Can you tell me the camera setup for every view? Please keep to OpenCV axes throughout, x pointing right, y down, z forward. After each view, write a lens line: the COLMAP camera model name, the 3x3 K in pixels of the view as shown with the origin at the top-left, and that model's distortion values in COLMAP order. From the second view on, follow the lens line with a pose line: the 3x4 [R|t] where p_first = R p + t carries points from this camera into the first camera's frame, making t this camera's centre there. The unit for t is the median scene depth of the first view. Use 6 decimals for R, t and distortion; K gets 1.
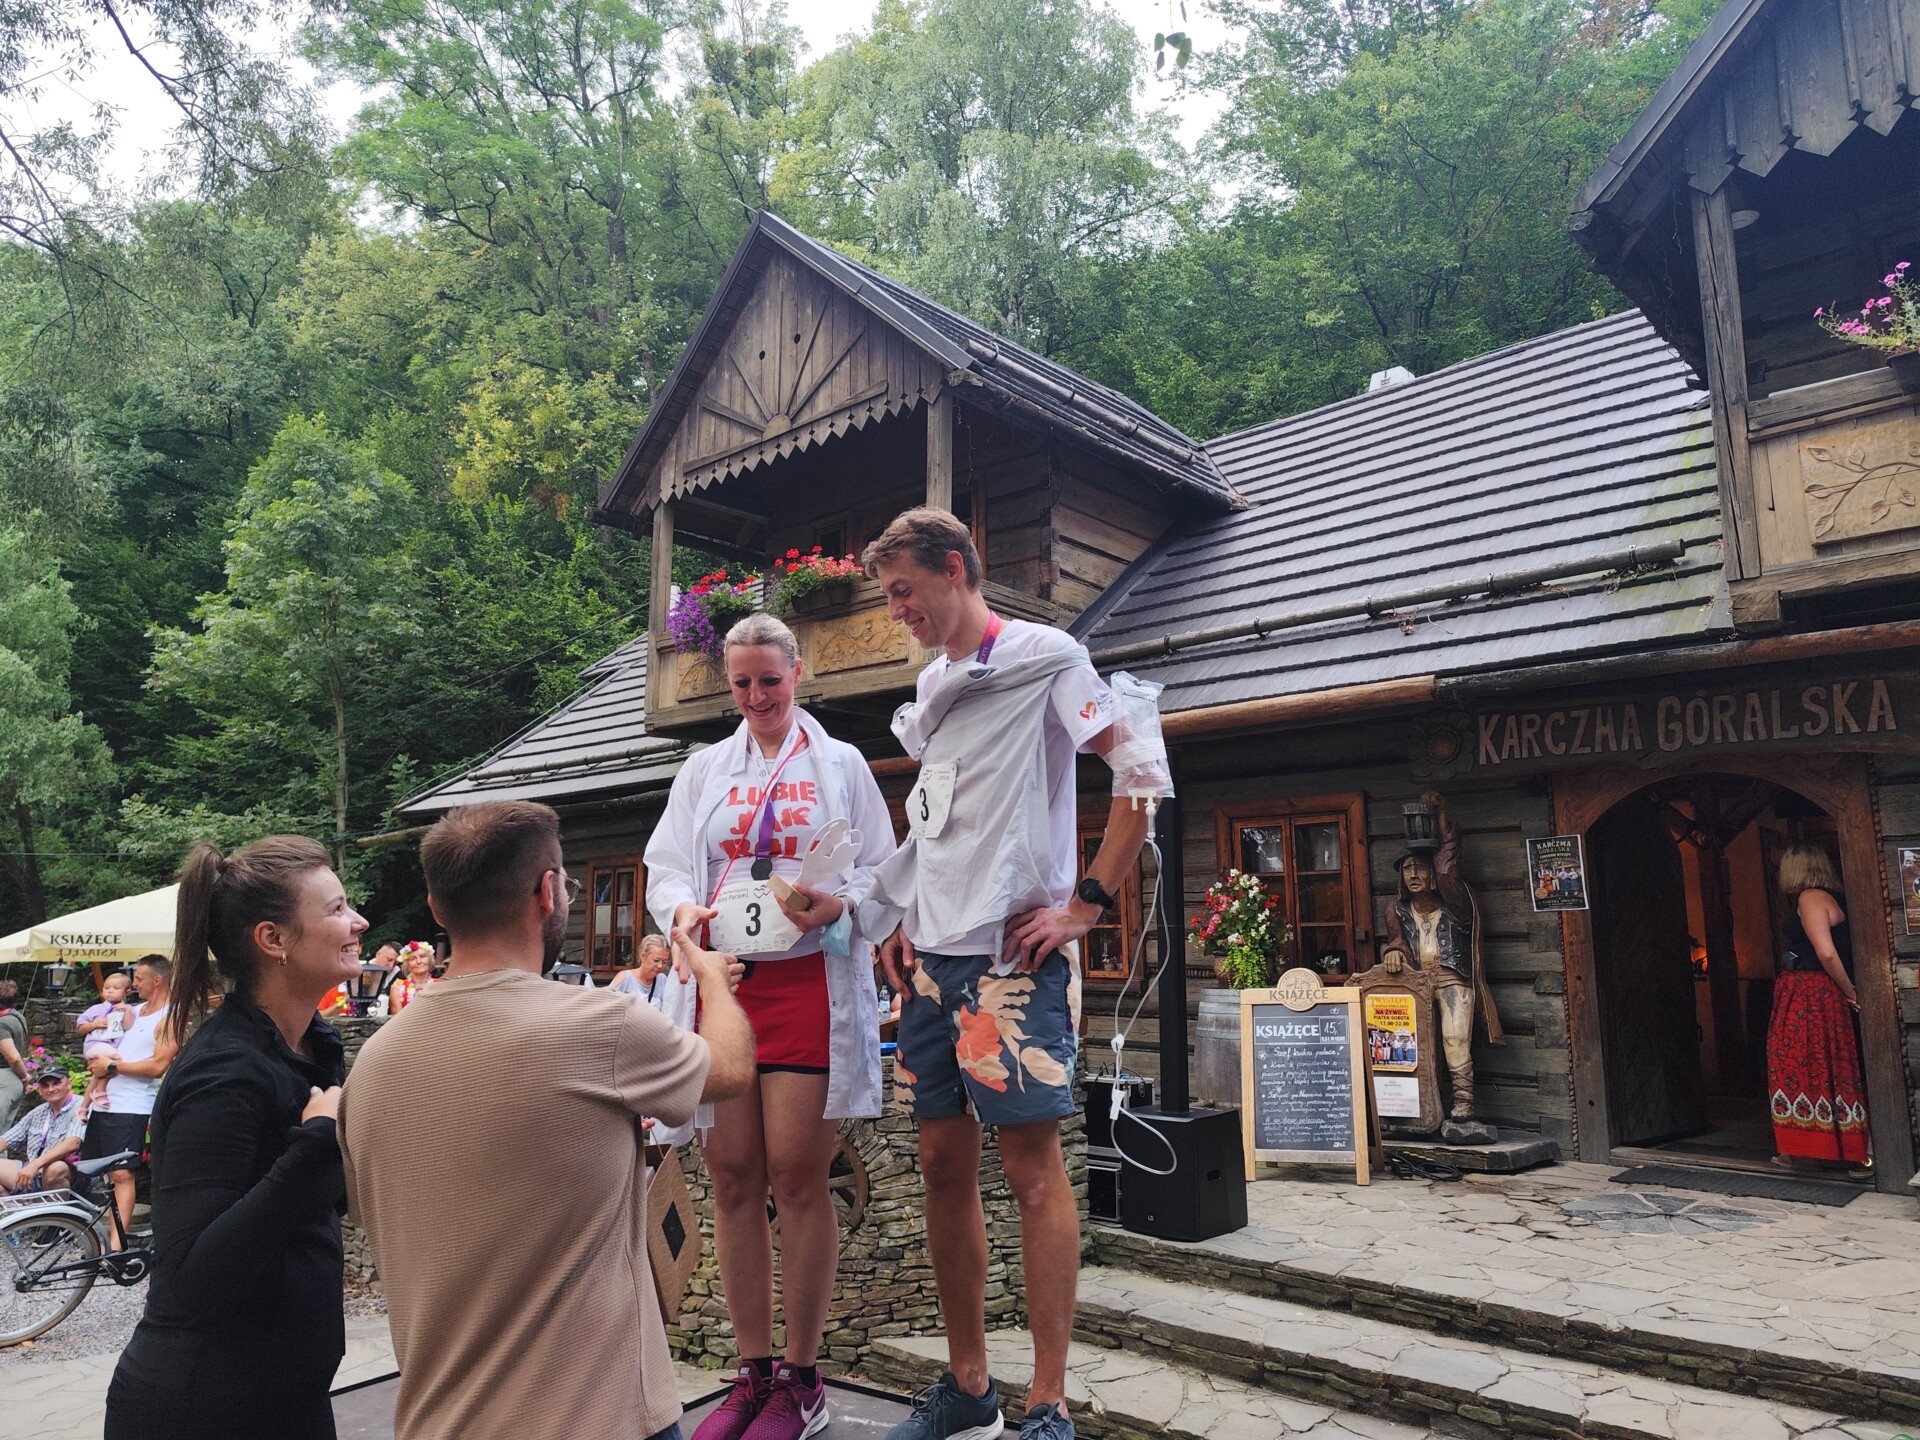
lens RADIAL K [[1321.9, 0, 953.0], [0, 1321.9, 728.8], [0, 0, 1]] dist [0.034367, -0.038653]
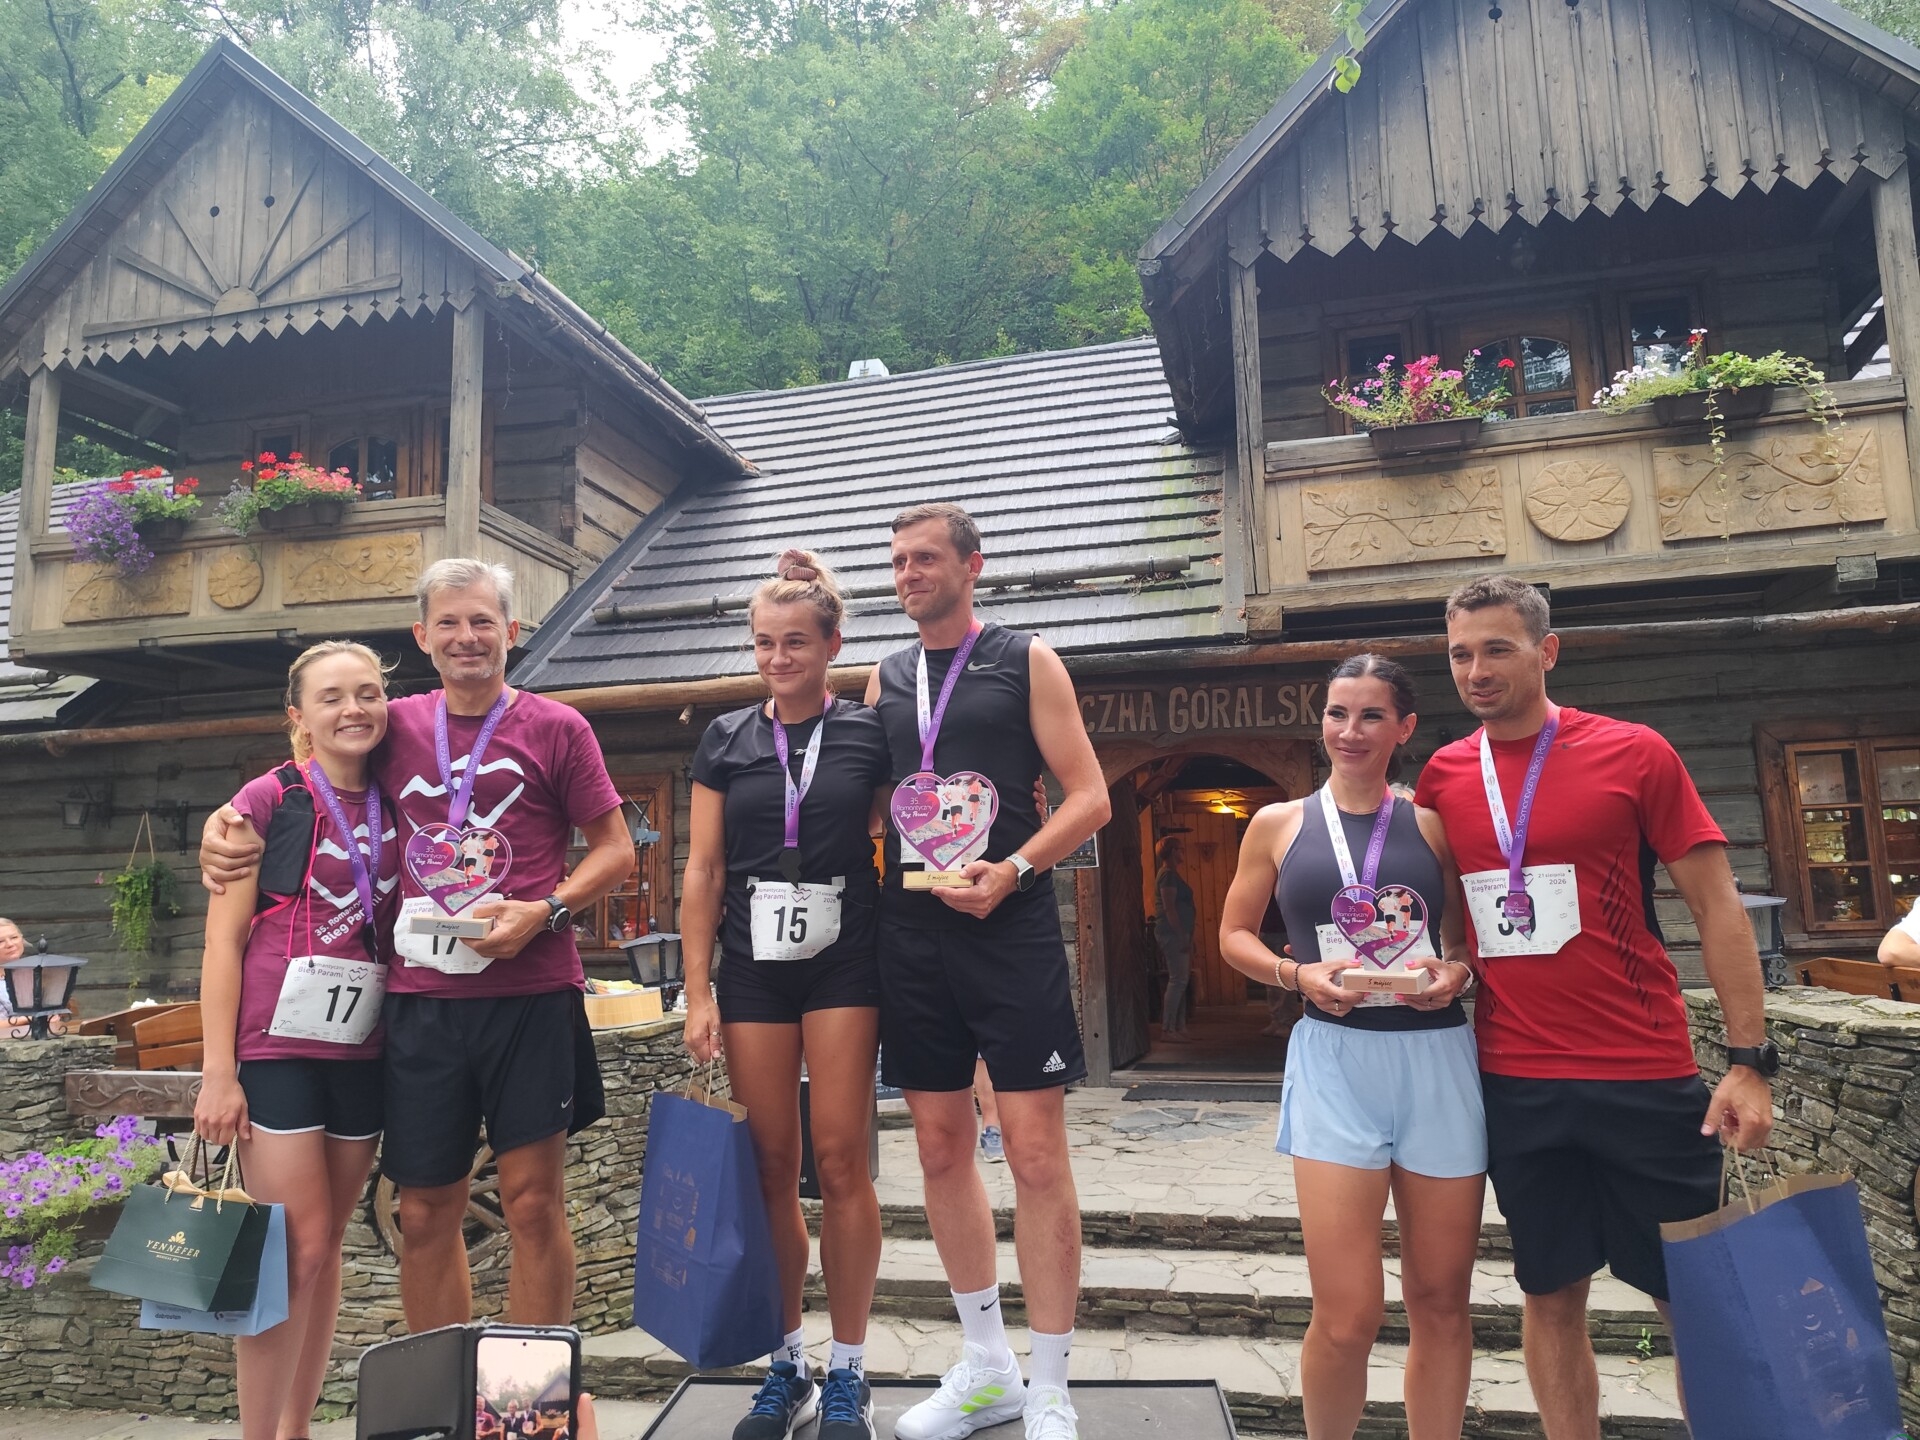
lens RADIAL K [[1321.9, 0, 973.3], [0, 1321.9, 728.1], [0, 0, 1]] dist [0.034367, -0.038653]
pose [[0.874864, 0.039018, 0.482795, -0.172462], [-0.051563, 0.998589, 0.012734, 0.006001], [-0.481616, -0.036035, 0.875641, 0.052501]]
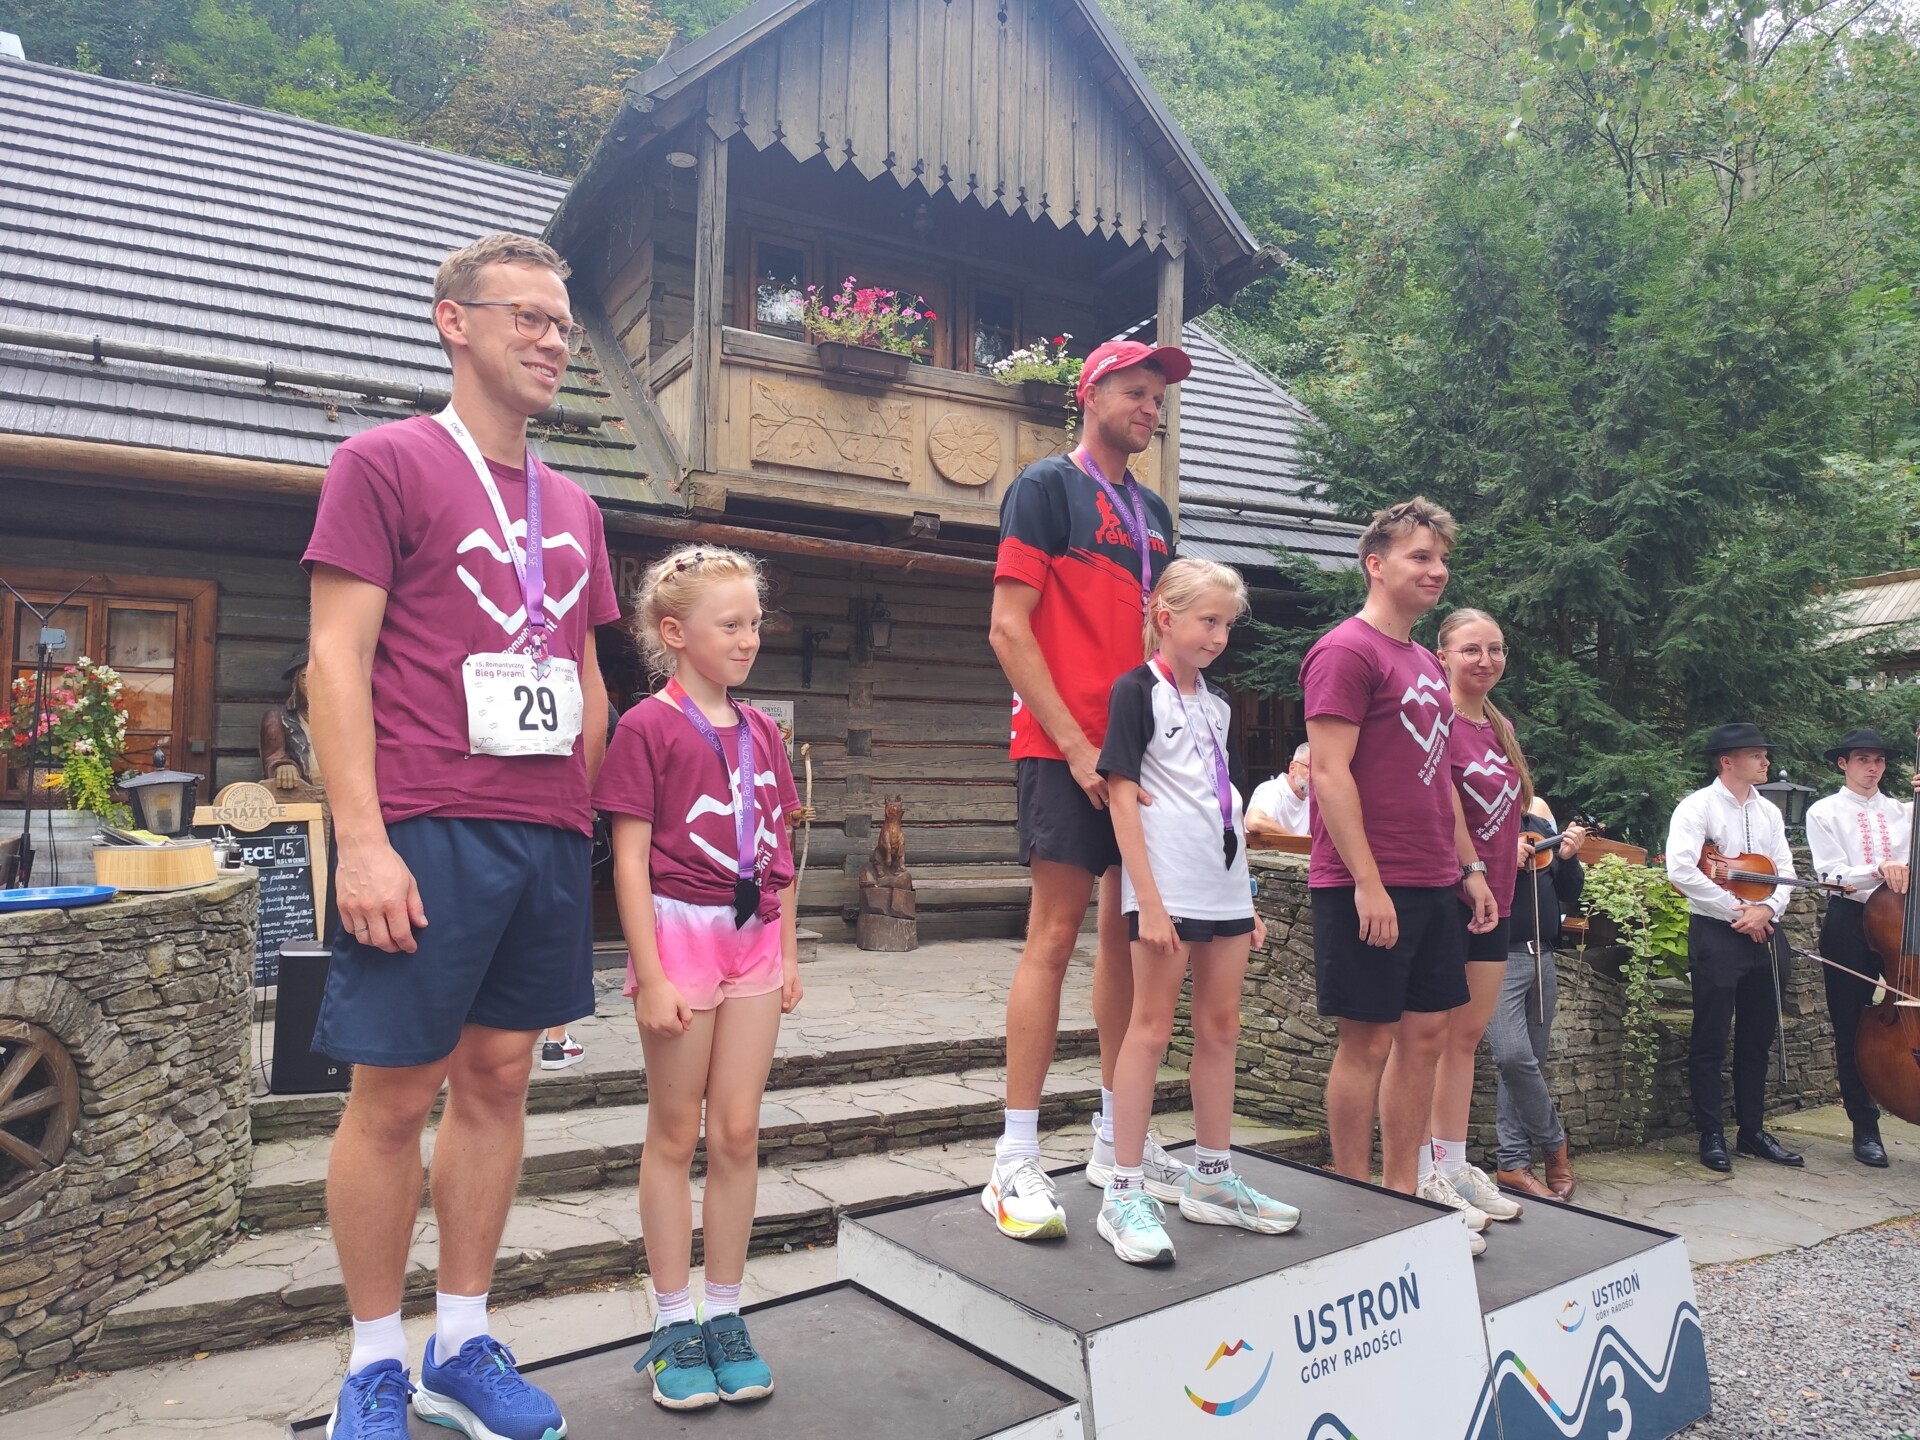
lens RADIAL K [[1321.9, 0, 965.1], [0, 1321.9, 720.8], [0, 0, 1]] dist [0.034367, -0.038653]
pose [[0.311306, 0.055590, 0.948682, -0.390170], [-0.169730, 0.985488, -0.002050, 0.062009], [-0.935030, -0.160382, 0.316224, 0.290174]]
